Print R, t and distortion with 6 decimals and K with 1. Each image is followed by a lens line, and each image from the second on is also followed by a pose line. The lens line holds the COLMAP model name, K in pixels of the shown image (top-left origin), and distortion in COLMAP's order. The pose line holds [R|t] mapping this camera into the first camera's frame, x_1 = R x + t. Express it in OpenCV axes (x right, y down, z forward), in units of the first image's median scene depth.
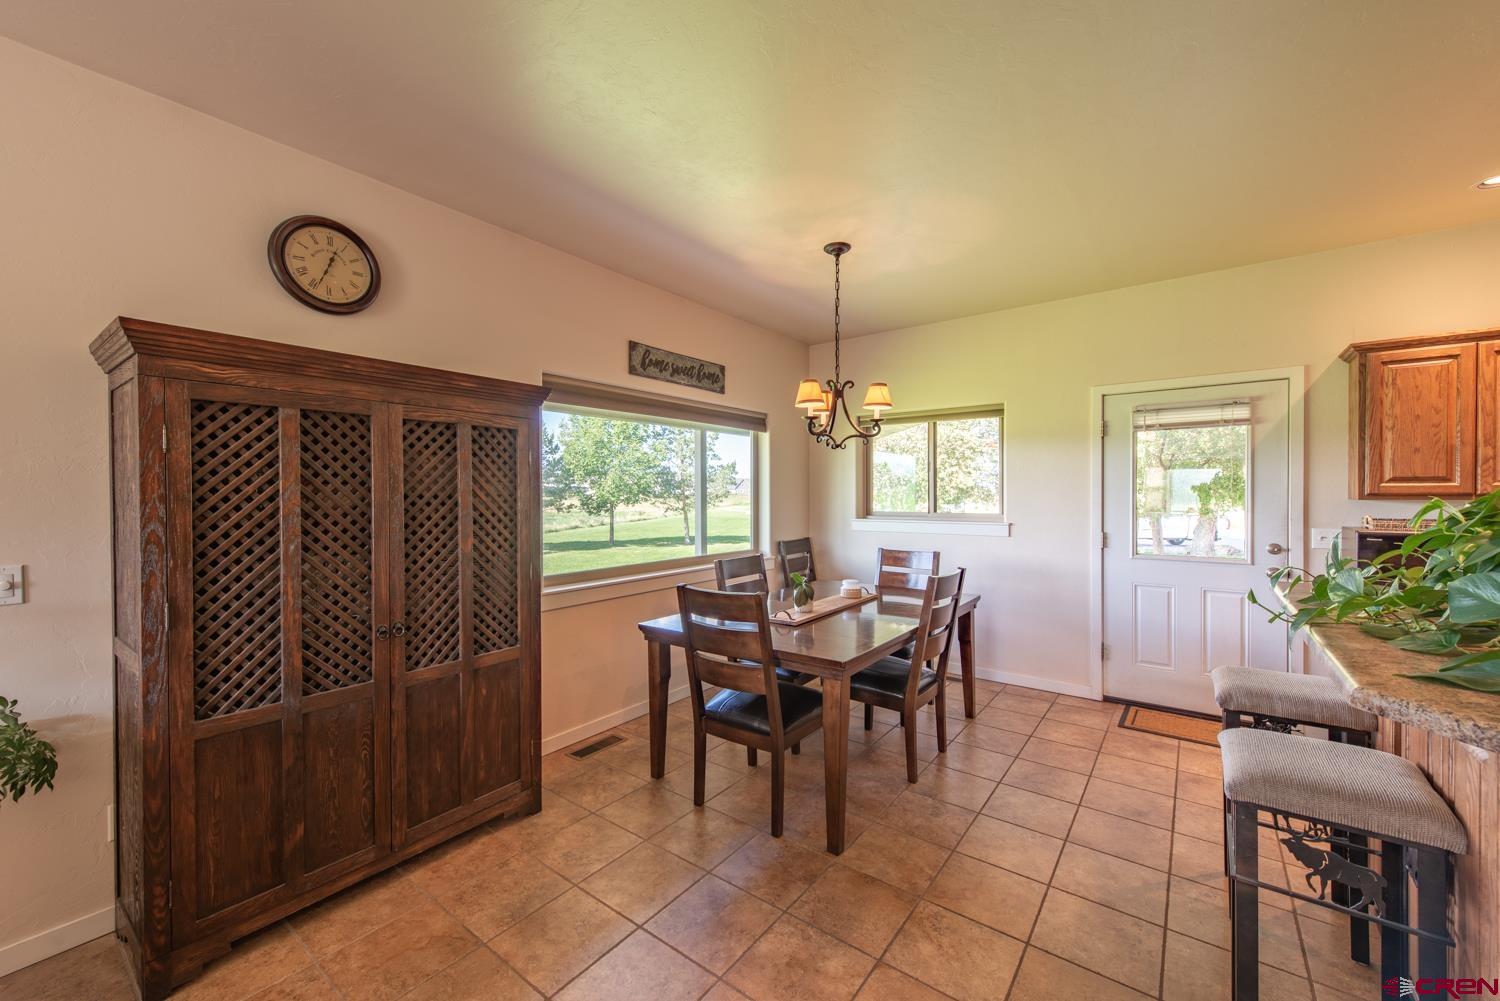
lens RADIAL K [[587.1, 0, 747.3], [0, 587.1, 498.7], [0, 0, 1]] dist [0.008353, -0.000524]
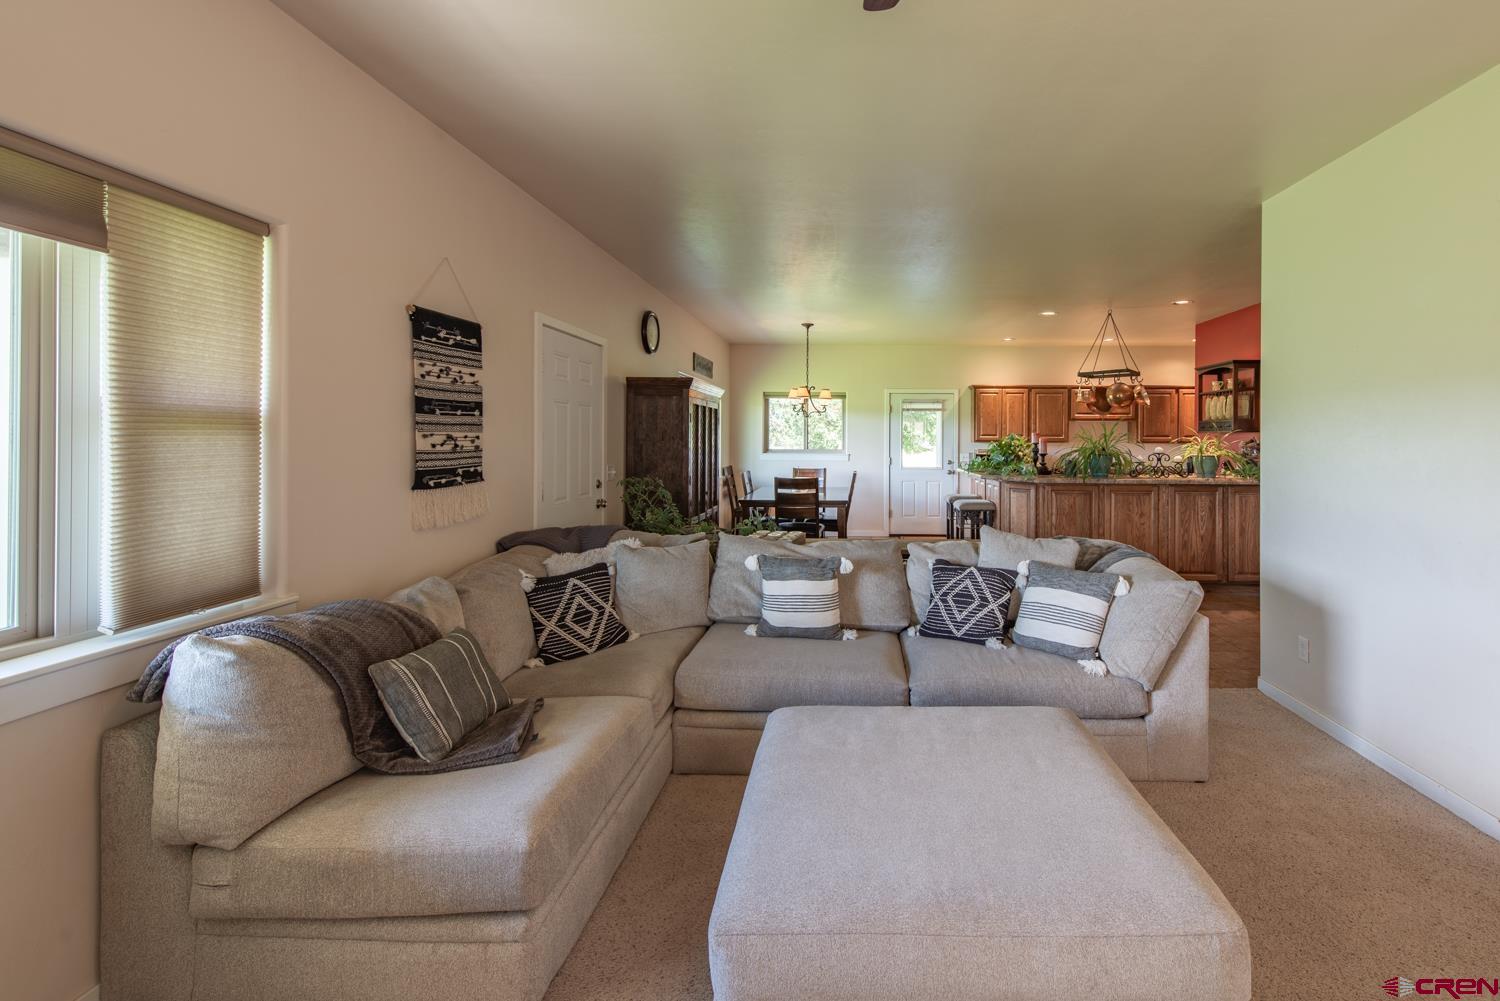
lens RADIAL K [[659.0, 0, 847.0], [0, 659.0, 438.1], [0, 0, 1]] dist [0.024805, -0.000003]
pose [[0.804323, 0.008510, 0.594132, -1.308609], [-0.003939, 0.999952, -0.008989, 0.012752], [-0.594180, 0.004890, 0.804318, -1.153932]]
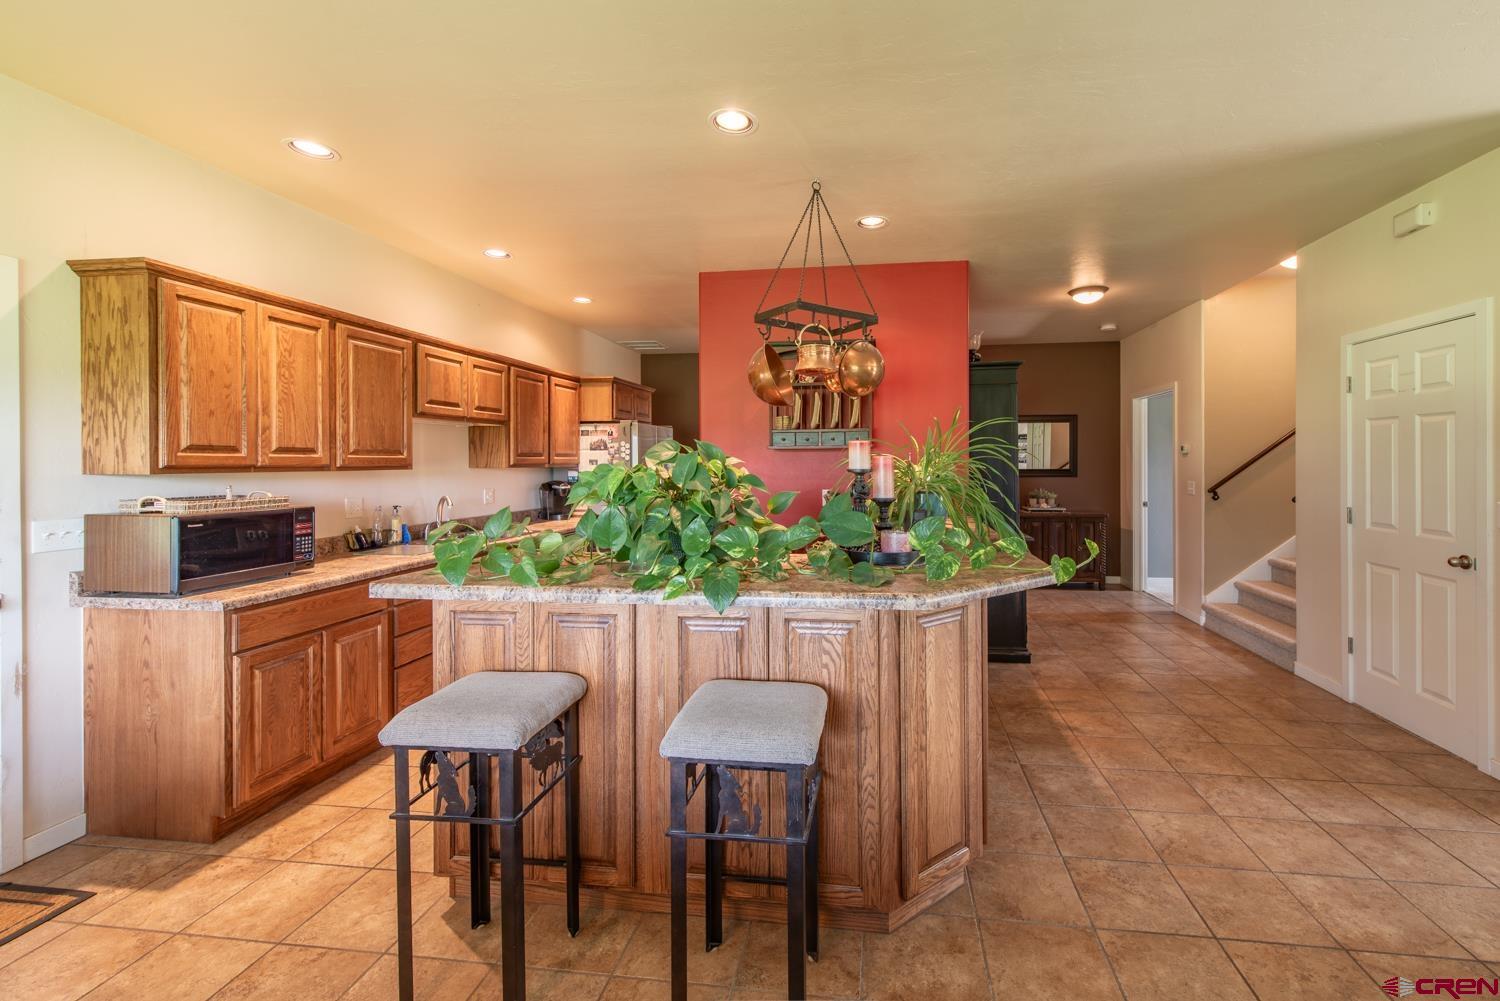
lens RADIAL K [[636.7, 0, 811.4], [0, 636.7, 463.3], [0, 0, 1]] dist [0.033032, 0.000118]
pose [[-0.511707, 0.004152, 0.859150, -0.086667], [0.013906, 0.999897, 0.003450, -0.003228], [-0.859047, 0.013713, -0.511713, 0.758322]]
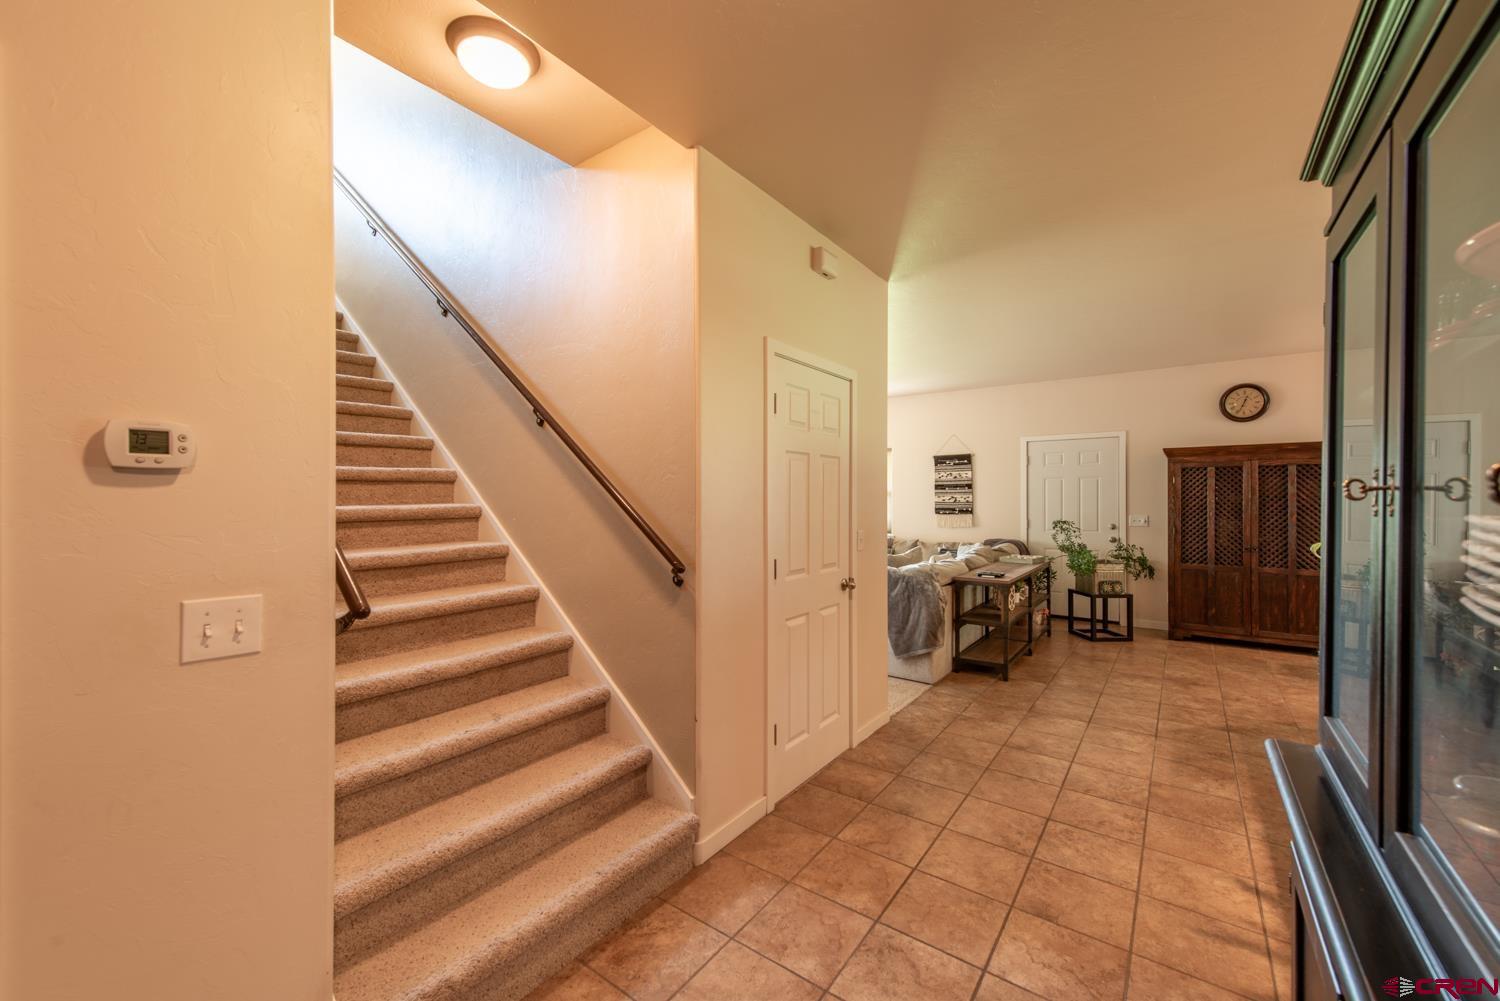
lens RADIAL K [[587.1, 0, 751.5], [0, 587.1, 502.3], [0, 0, 1]] dist [0.008353, -0.000524]
pose [[0.018686, 0.009106, -0.999784, 1.413039], [-0.007467, 0.999932, 0.008967, 0.010395], [0.999798, 0.007298, 0.018752, -0.900840]]
